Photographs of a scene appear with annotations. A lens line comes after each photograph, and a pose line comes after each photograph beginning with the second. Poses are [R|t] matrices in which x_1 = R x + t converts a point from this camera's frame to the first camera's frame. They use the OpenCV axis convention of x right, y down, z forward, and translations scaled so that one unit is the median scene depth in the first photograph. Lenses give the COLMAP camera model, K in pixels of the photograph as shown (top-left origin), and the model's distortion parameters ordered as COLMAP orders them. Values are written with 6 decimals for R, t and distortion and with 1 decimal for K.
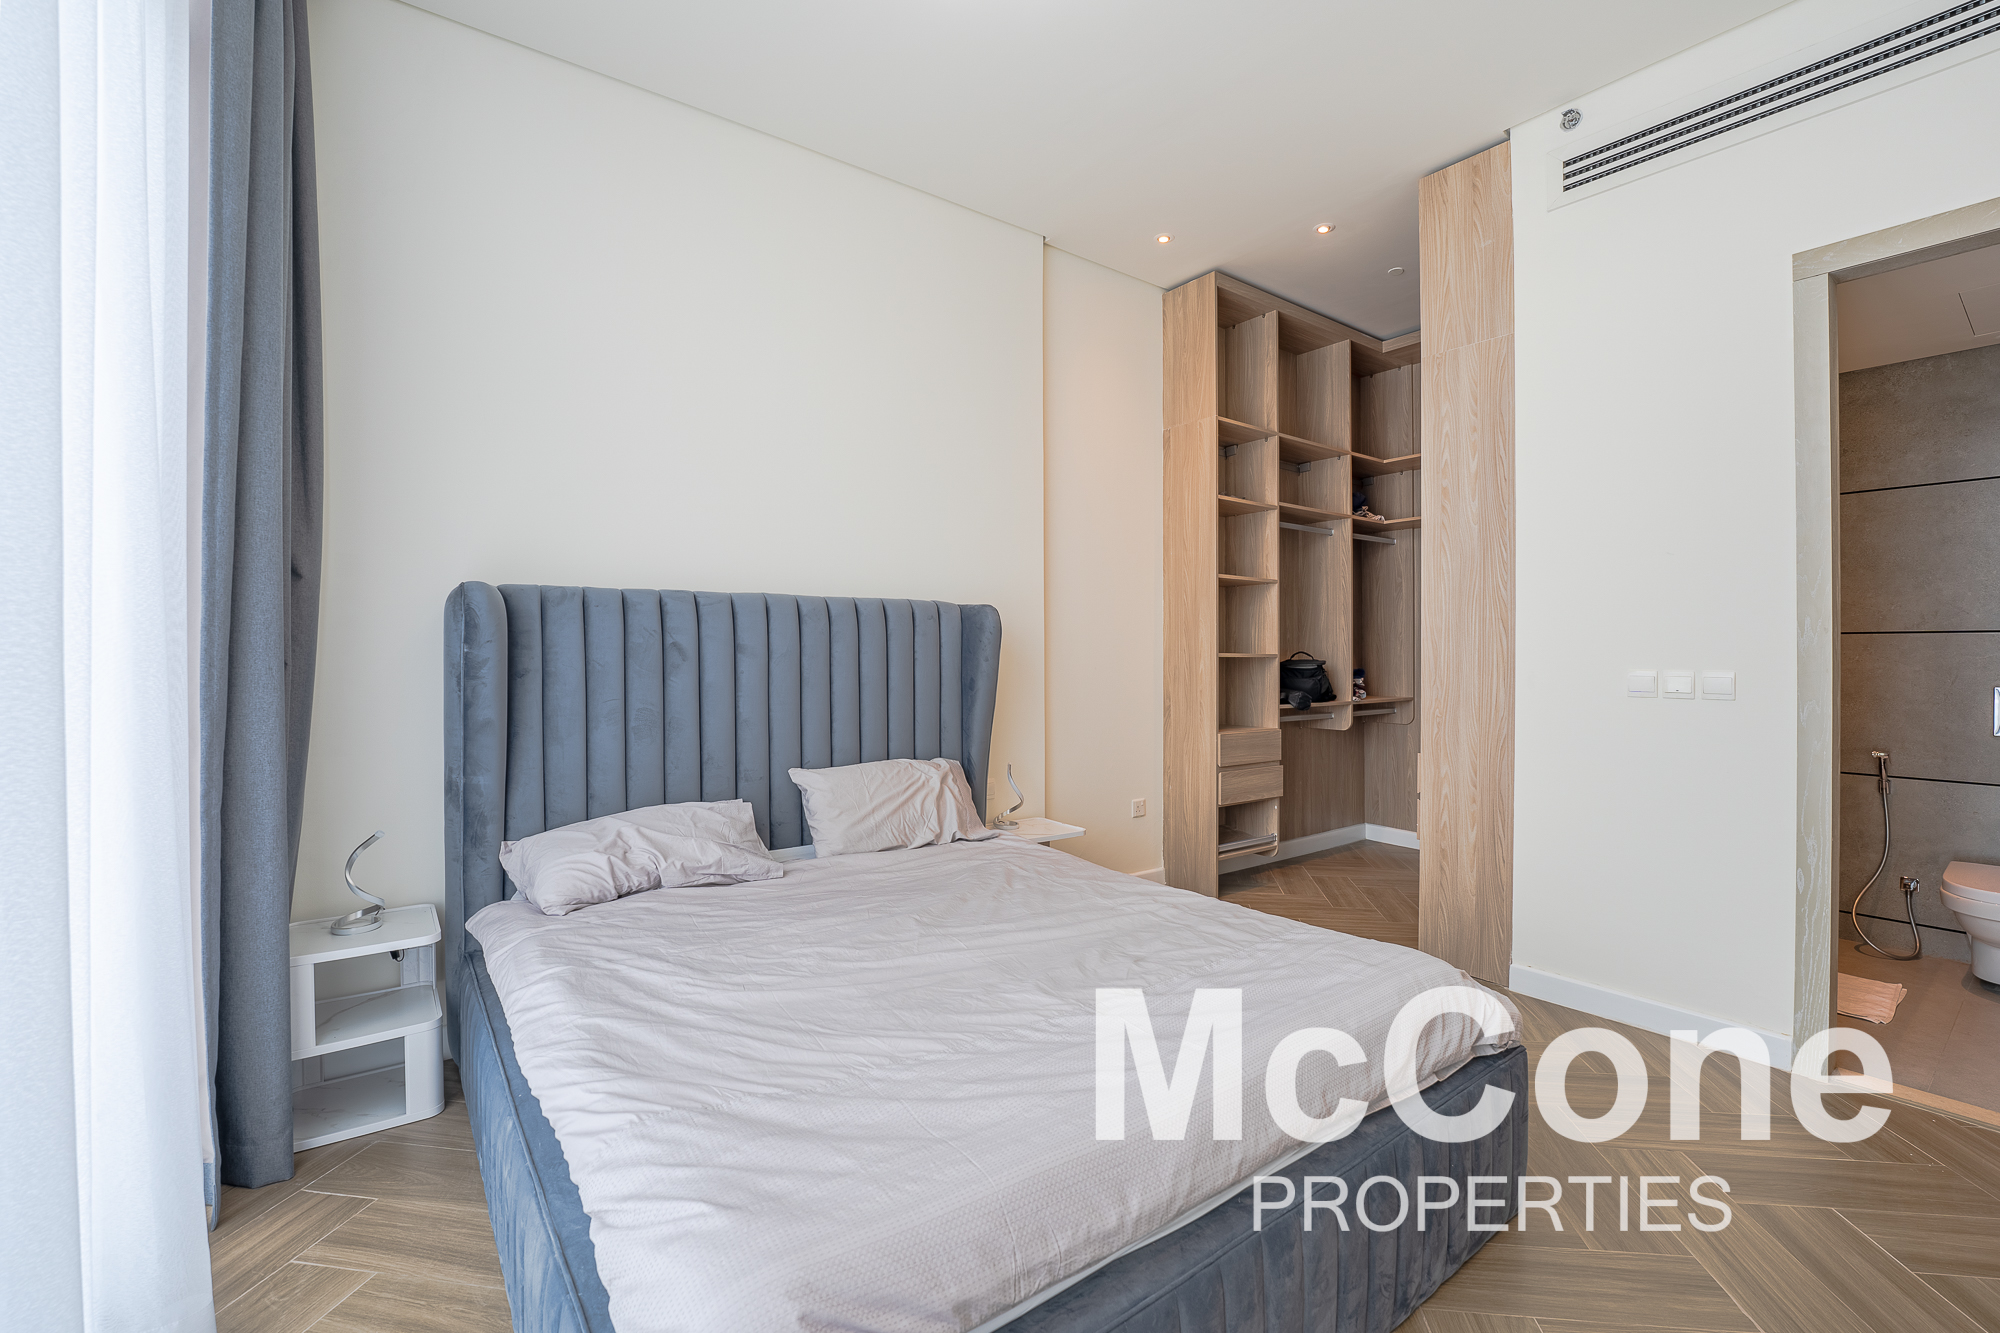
lens RADIAL K [[857.1, 0, 1006.8], [0, 857.1, 661.6], [0, 0, 1]] dist [-0.027012, 0.000008]
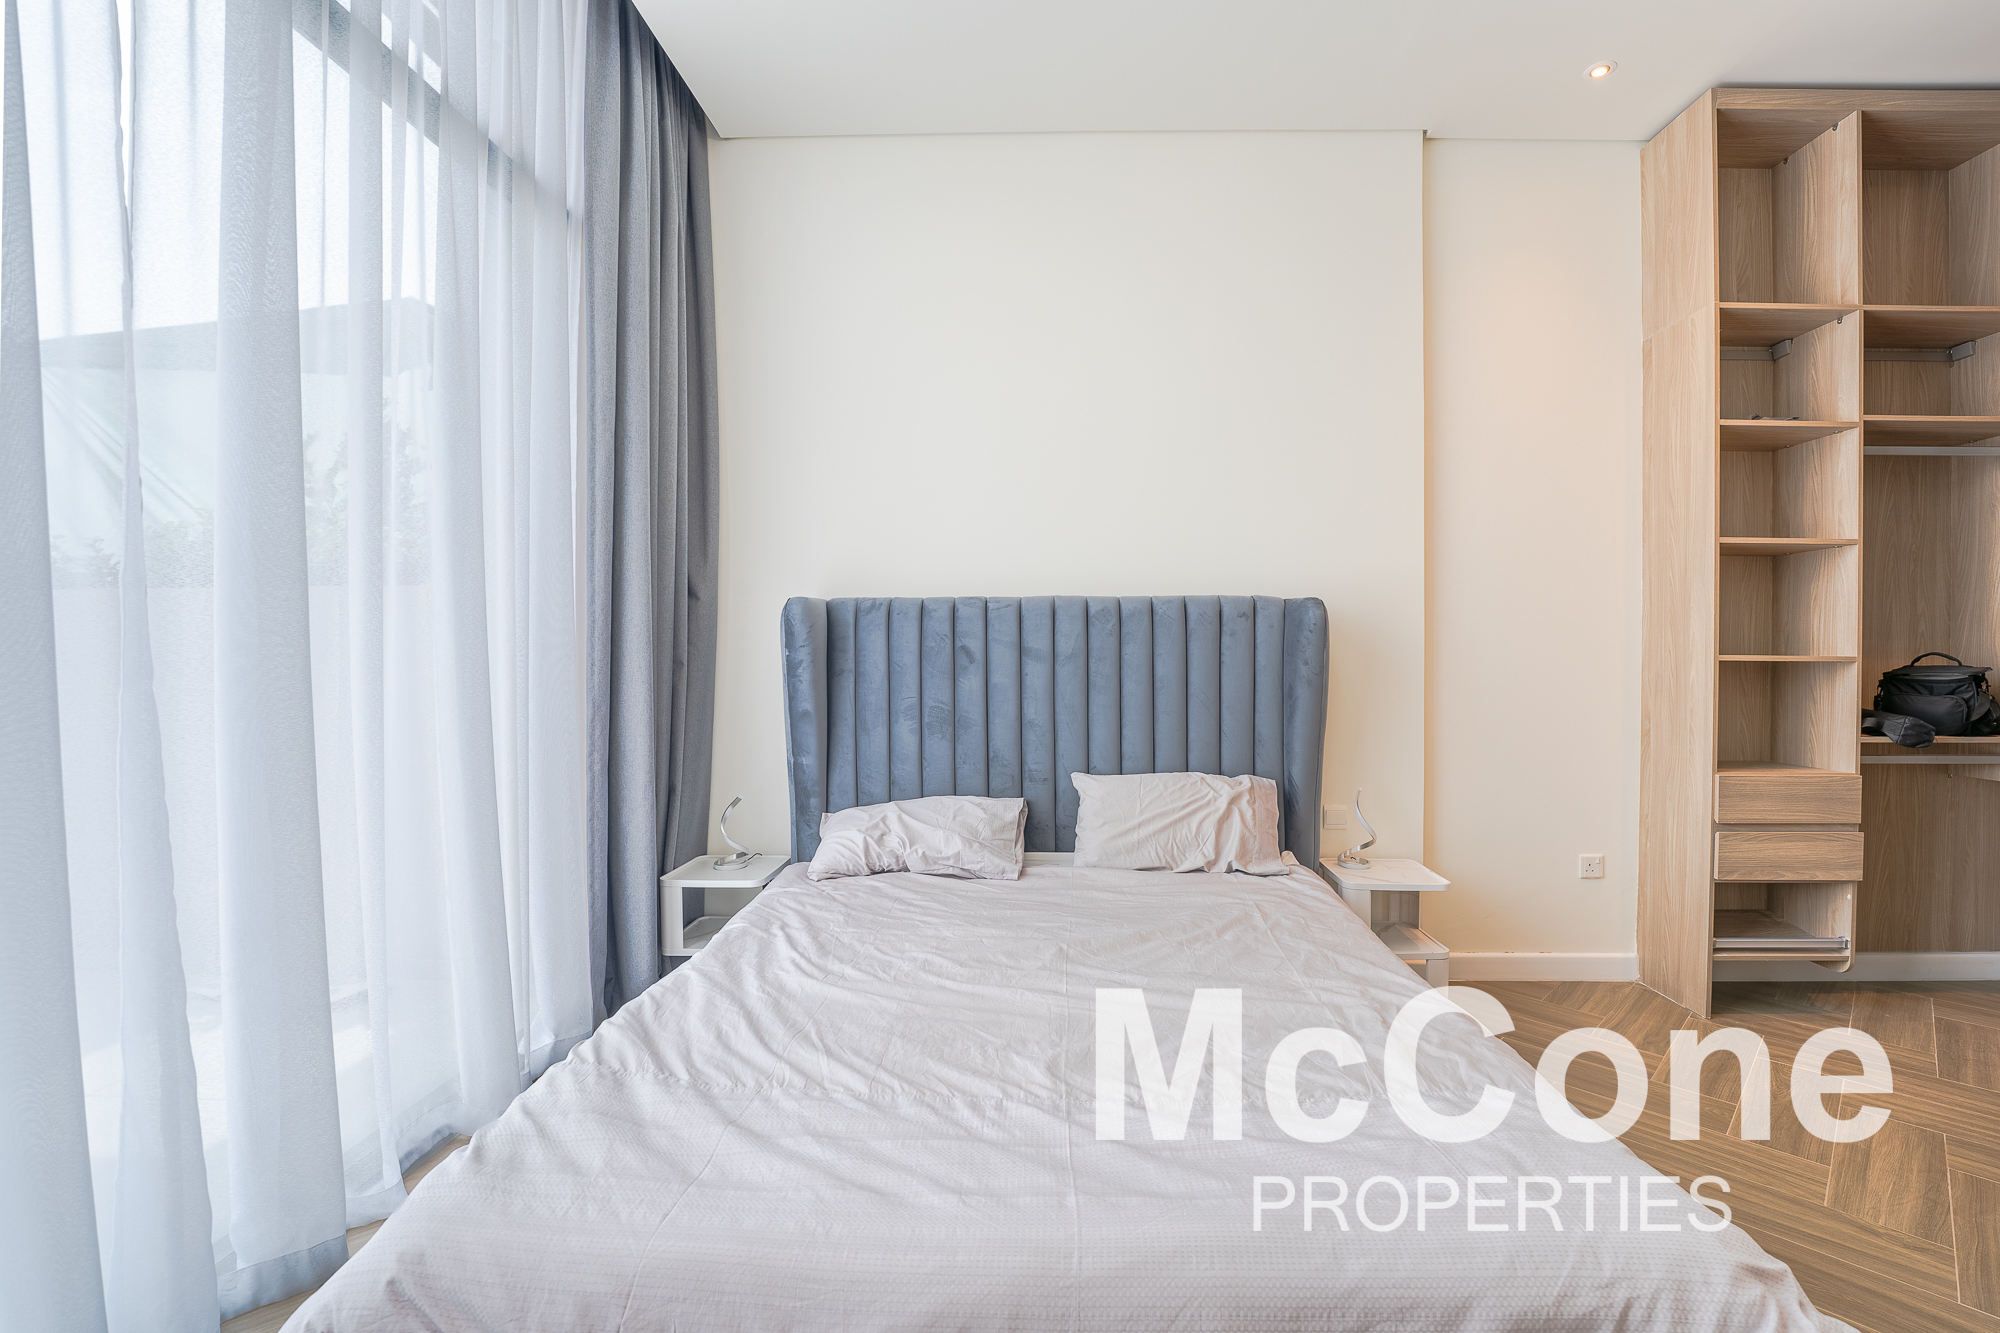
lens RADIAL K [[839.7, 0, 1019.6], [0, 839.7, 674.8], [0, 0, 1]] dist [-0.025787, 0.000112]
pose [[0.783691, 0.013610, -0.621002, 0.303437], [-0.004363, 0.999856, 0.016407, -0.003615], [0.621136, -0.010149, 0.783637, 0.205589]]
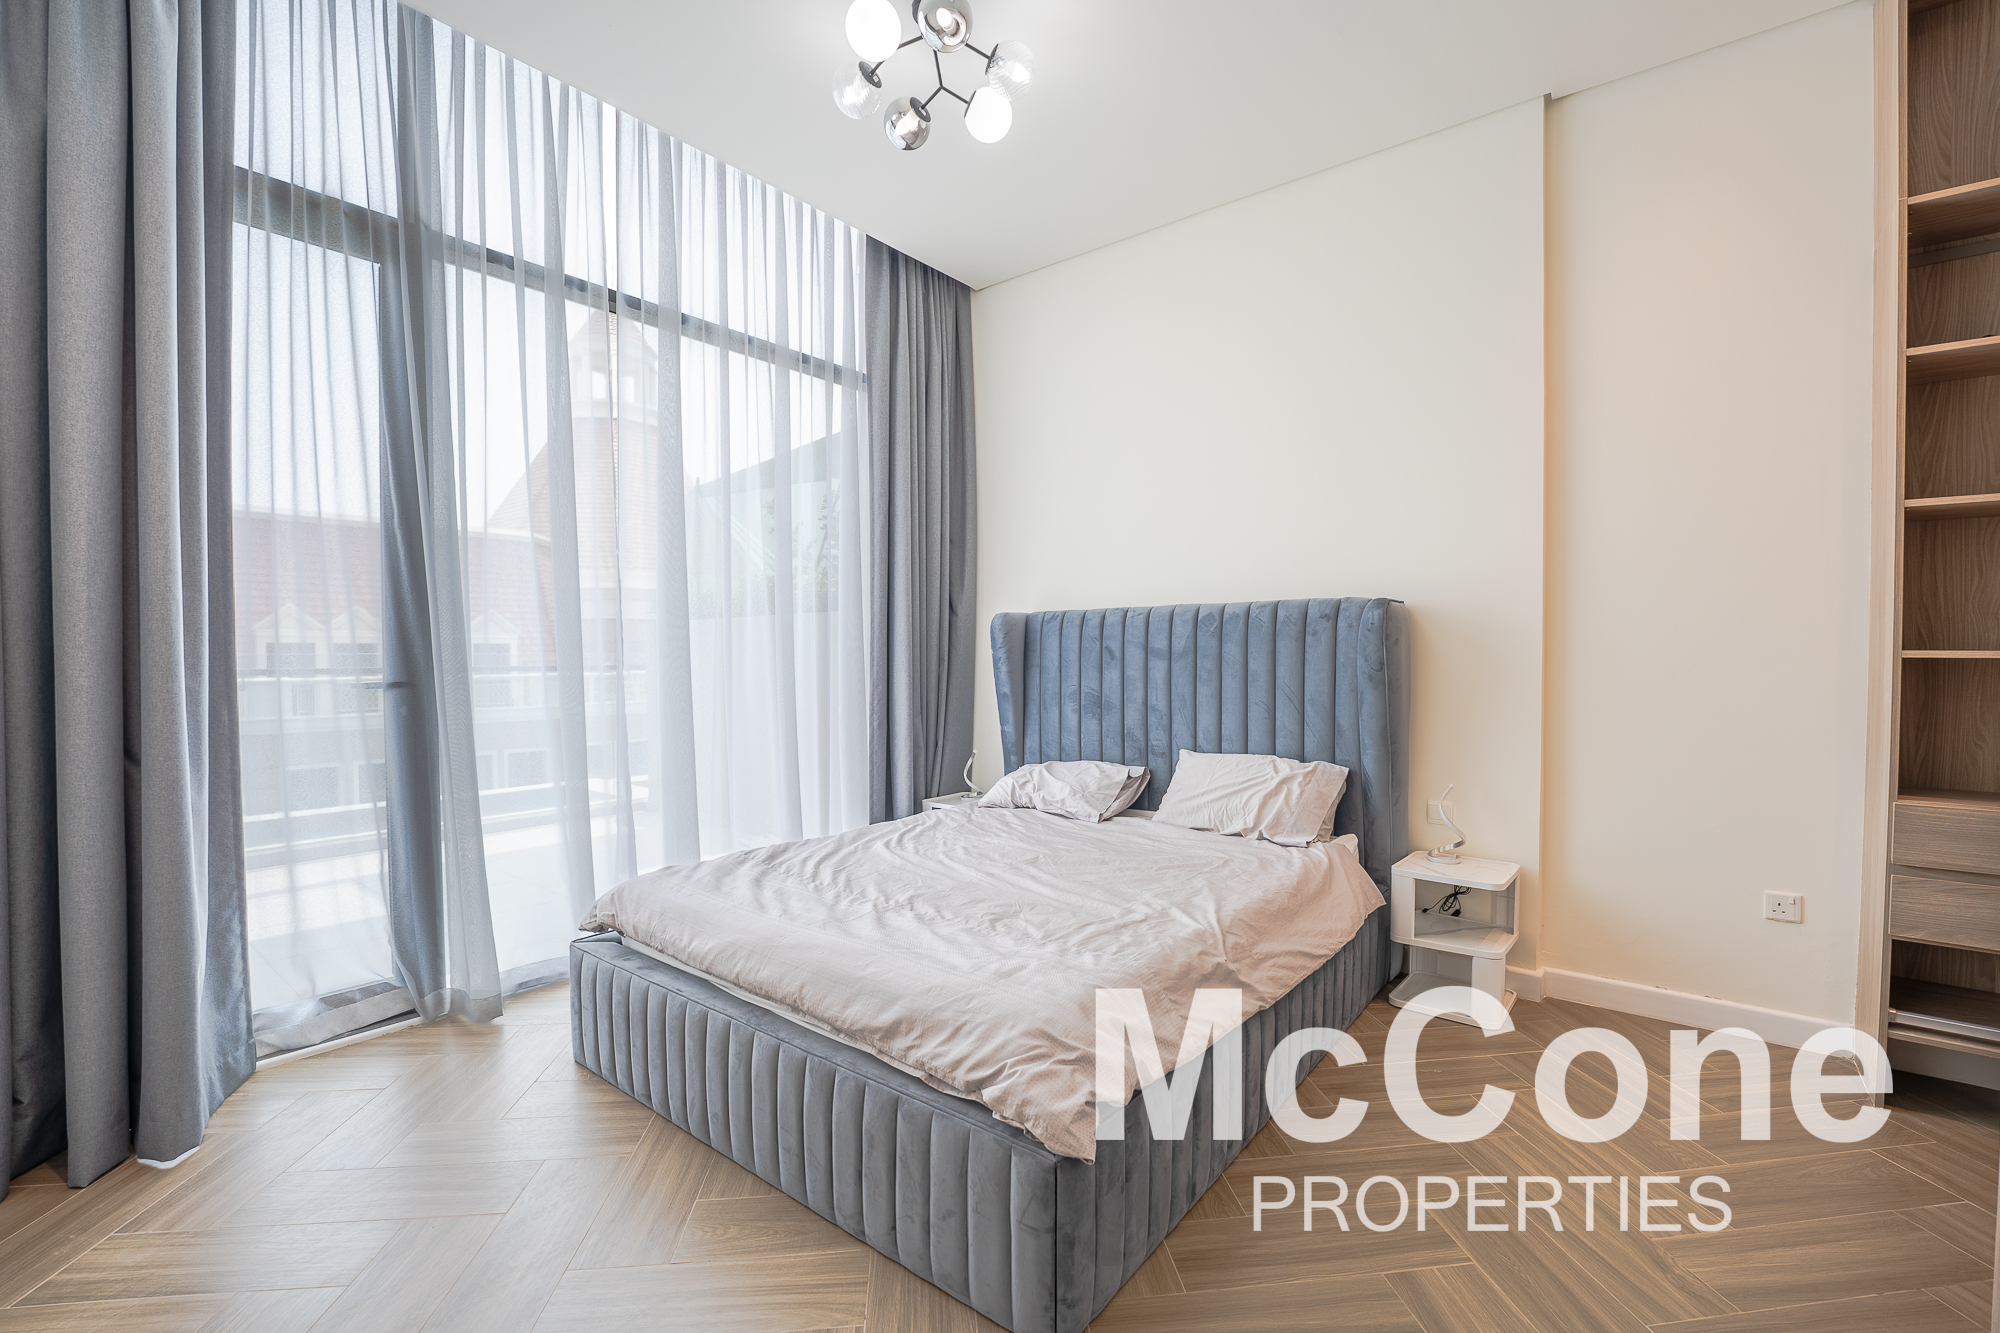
lens RADIAL K [[816.1, 0, 1003.5], [0, 816.1, 680.2], [0, 0, 1]] dist [-0.022096, 0.000064]
pose [[0.259760, 0.026801, -0.965301, 0.799275], [-0.006409, 0.999641, 0.026030, -0.000851], [0.965652, -0.000575, 0.259838, 0.466157]]
